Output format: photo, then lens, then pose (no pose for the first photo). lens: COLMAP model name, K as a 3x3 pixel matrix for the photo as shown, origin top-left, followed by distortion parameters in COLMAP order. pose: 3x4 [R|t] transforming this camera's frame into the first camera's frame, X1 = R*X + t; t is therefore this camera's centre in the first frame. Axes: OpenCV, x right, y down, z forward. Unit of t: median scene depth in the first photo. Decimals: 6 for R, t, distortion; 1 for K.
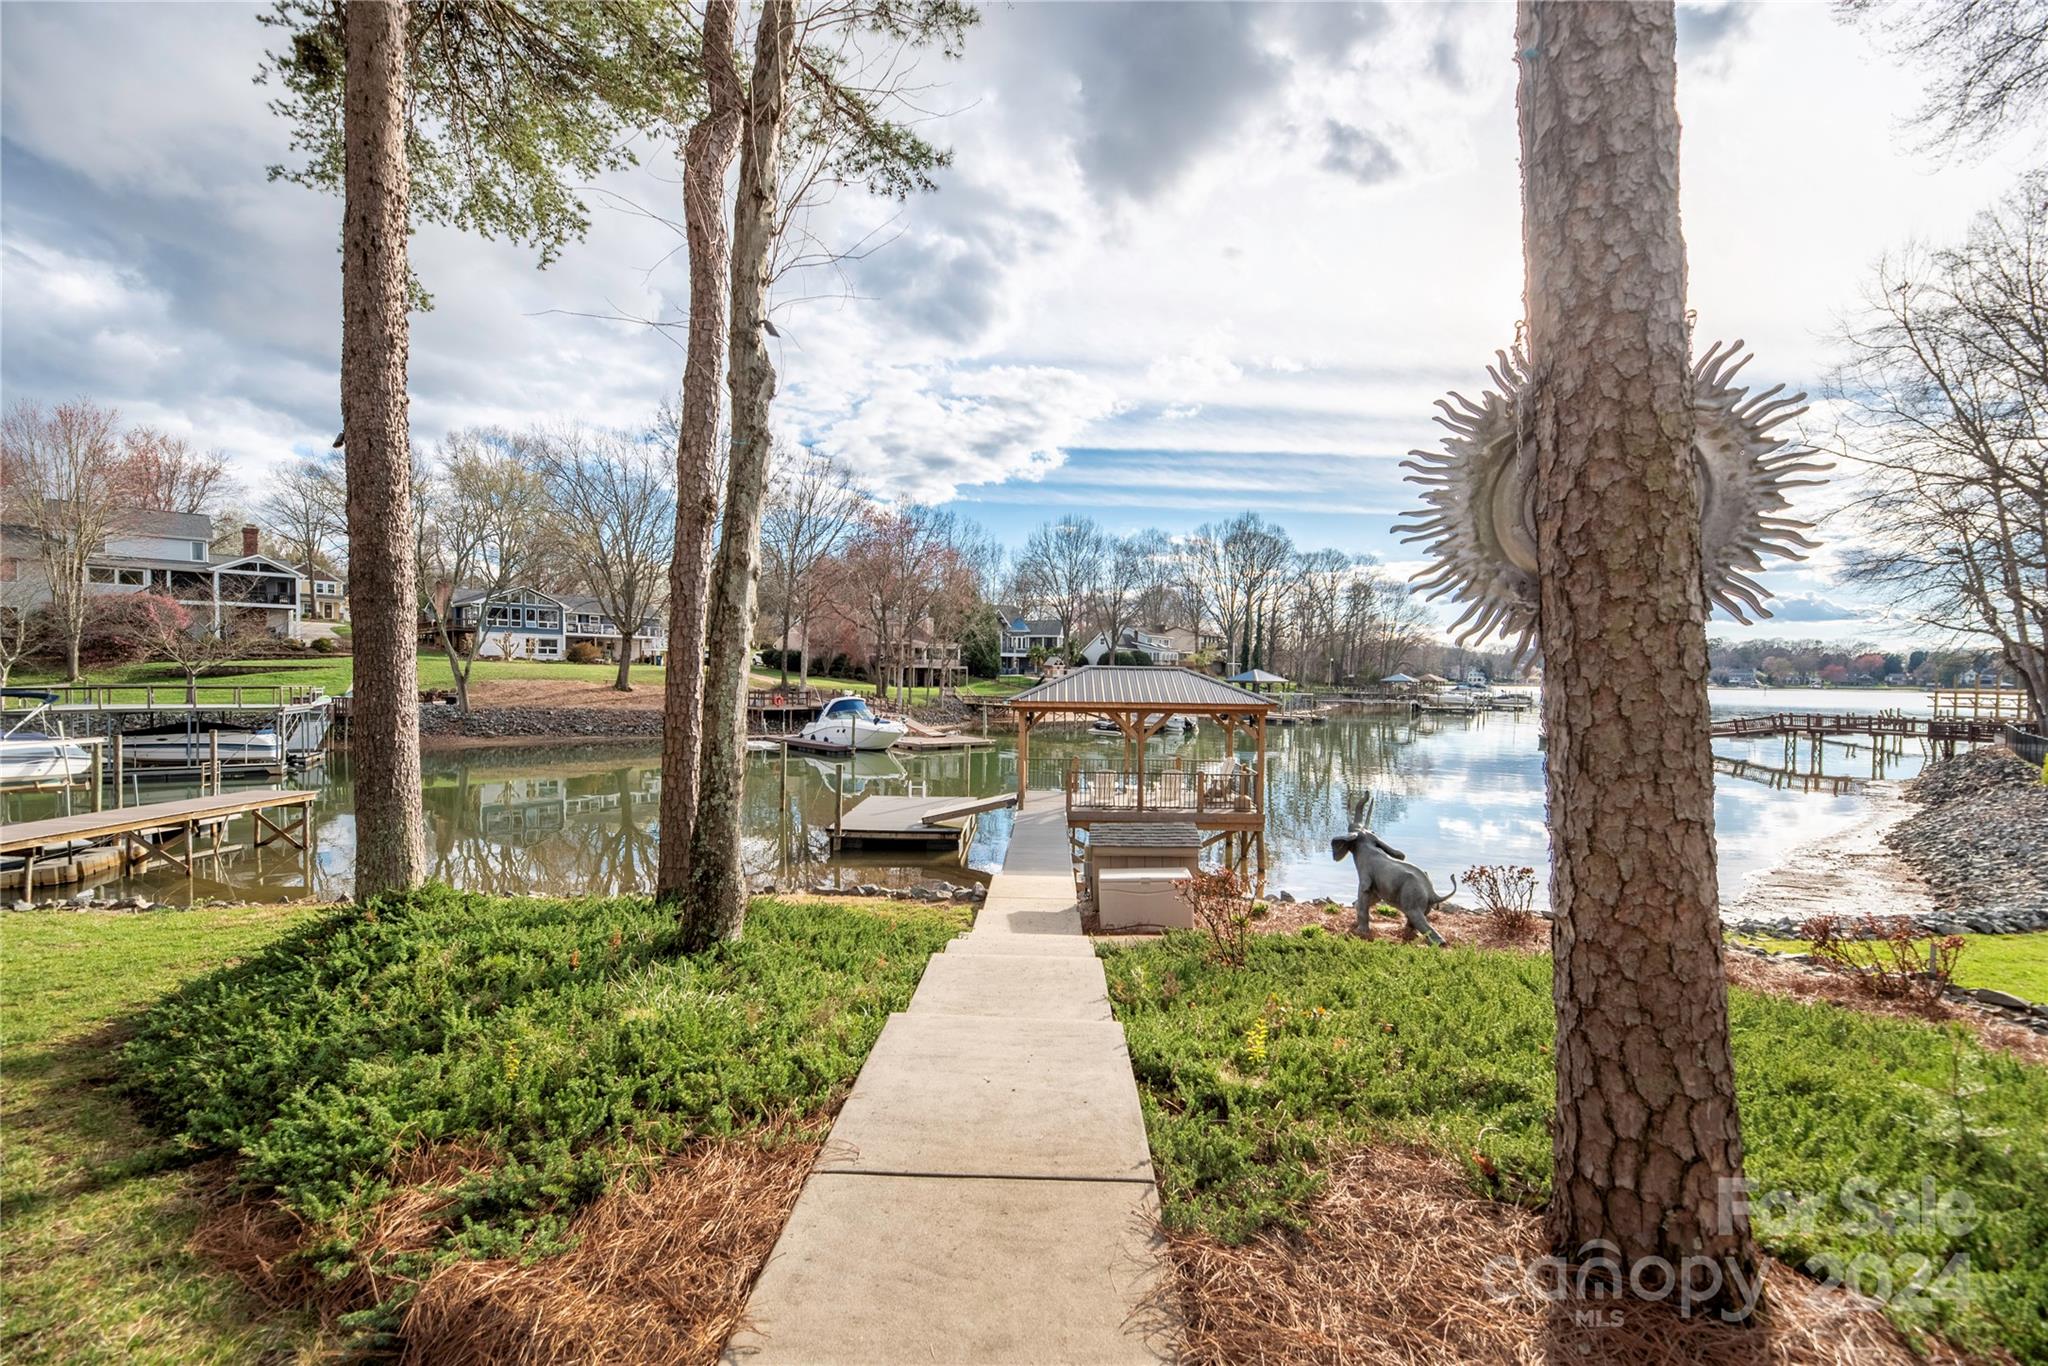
lens RADIAL K [[830.5, 0, 1024.0], [0, 830.5, 683.0], [0, 0, 1]] dist [-0.010150, -0.000219]
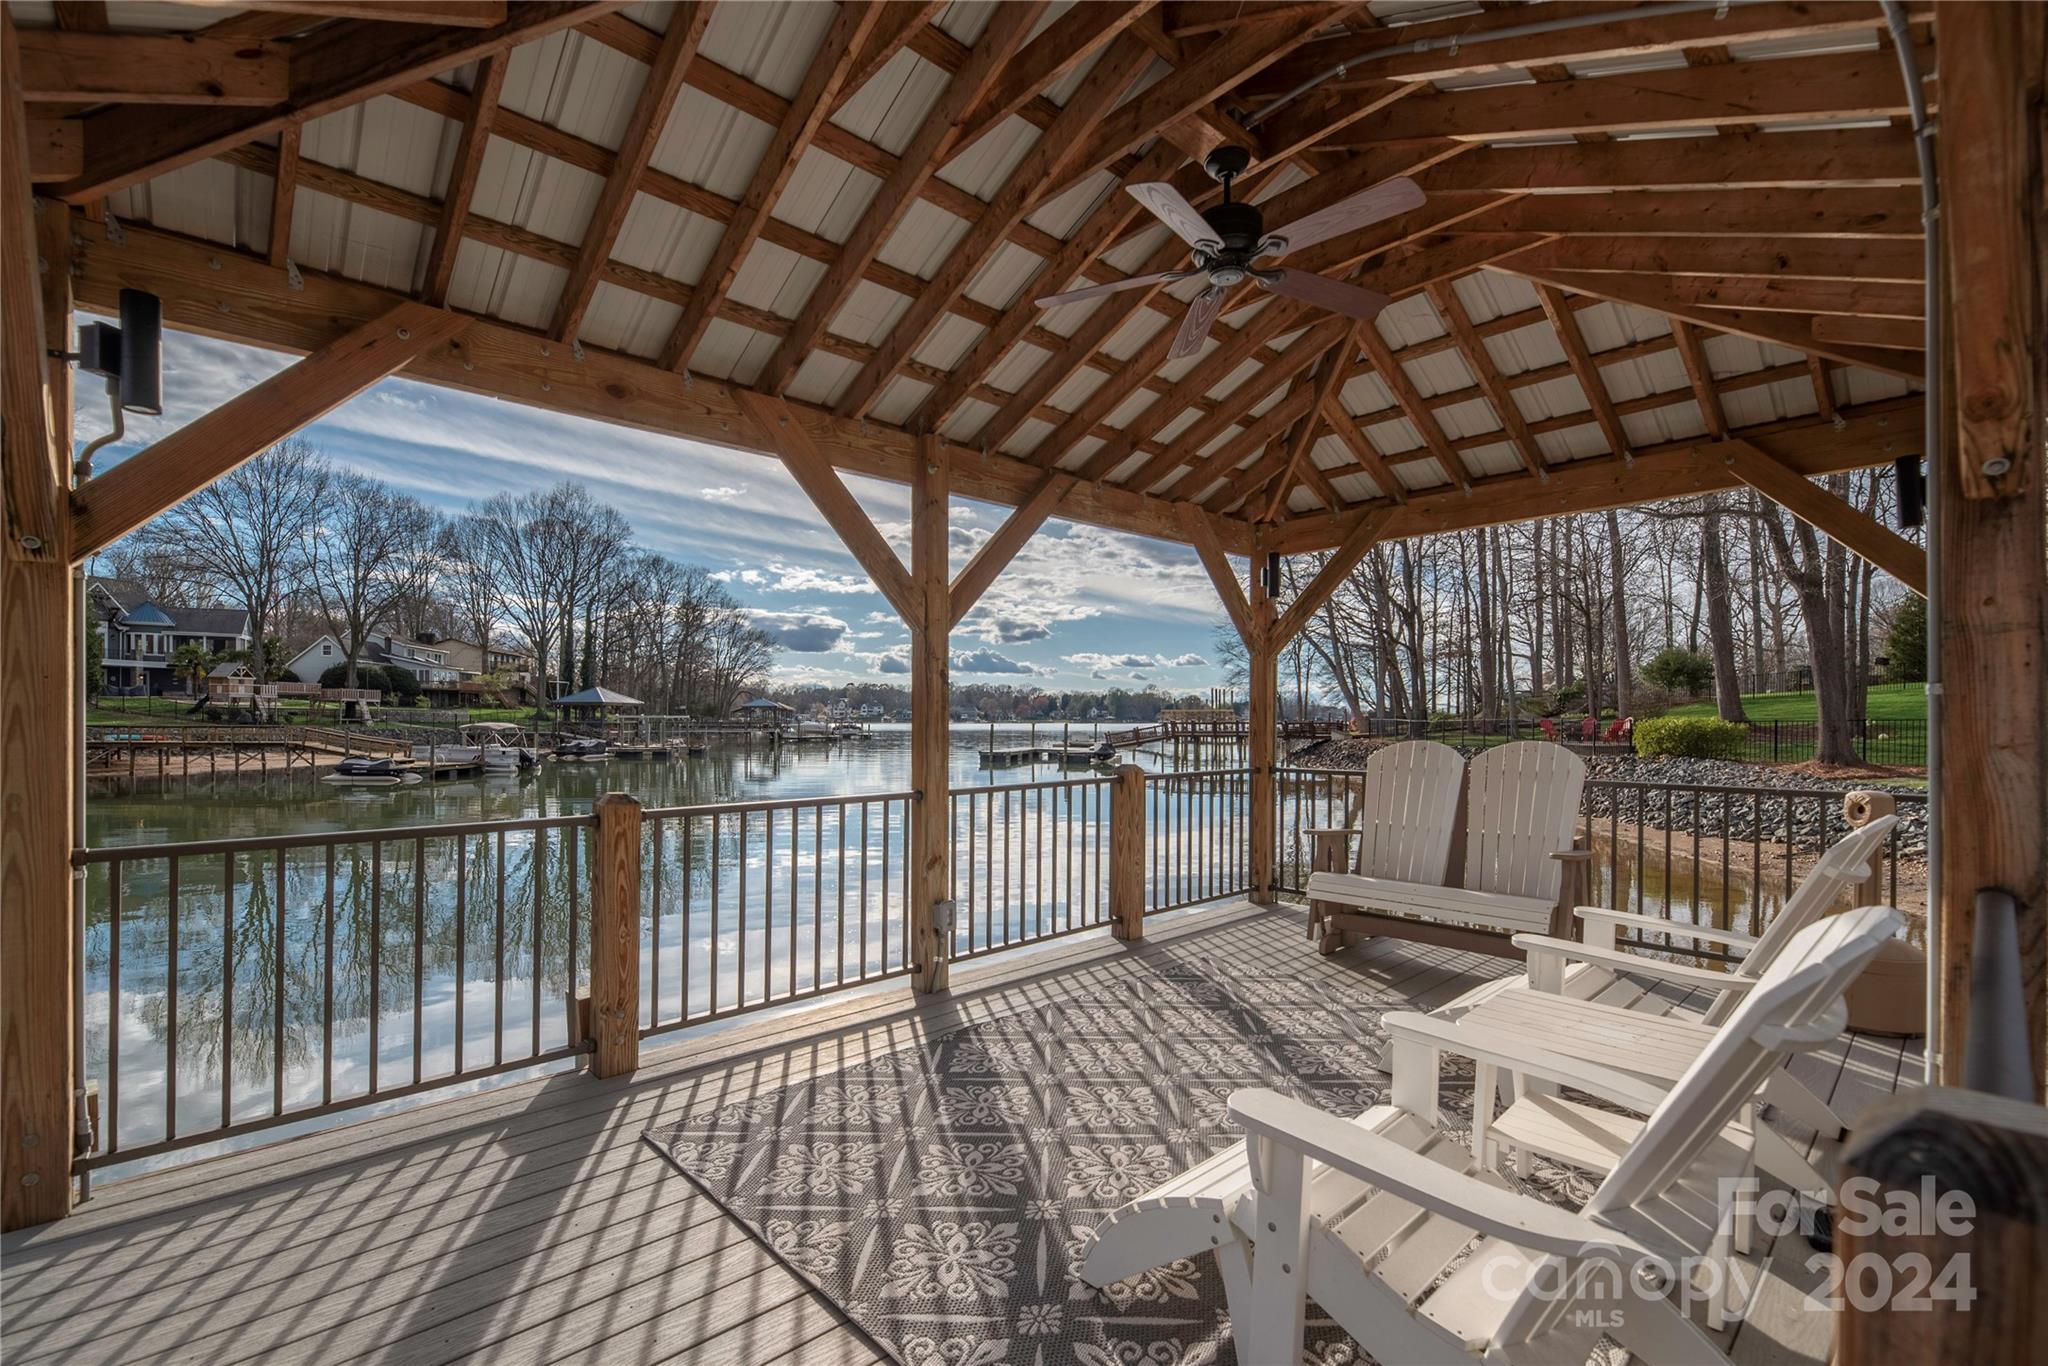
lens RADIAL K [[854.2, 0, 1022.0], [0, 854.2, 720.4], [0, 0, 1]] dist [-0.000576, -0.000087]
pose [[0.704986, -0.006942, 0.709187, 0.001180], [0.007912, 0.999967, 0.001924, 0.011272], [-0.709177, 0.004254, 0.705018, 0.144944]]
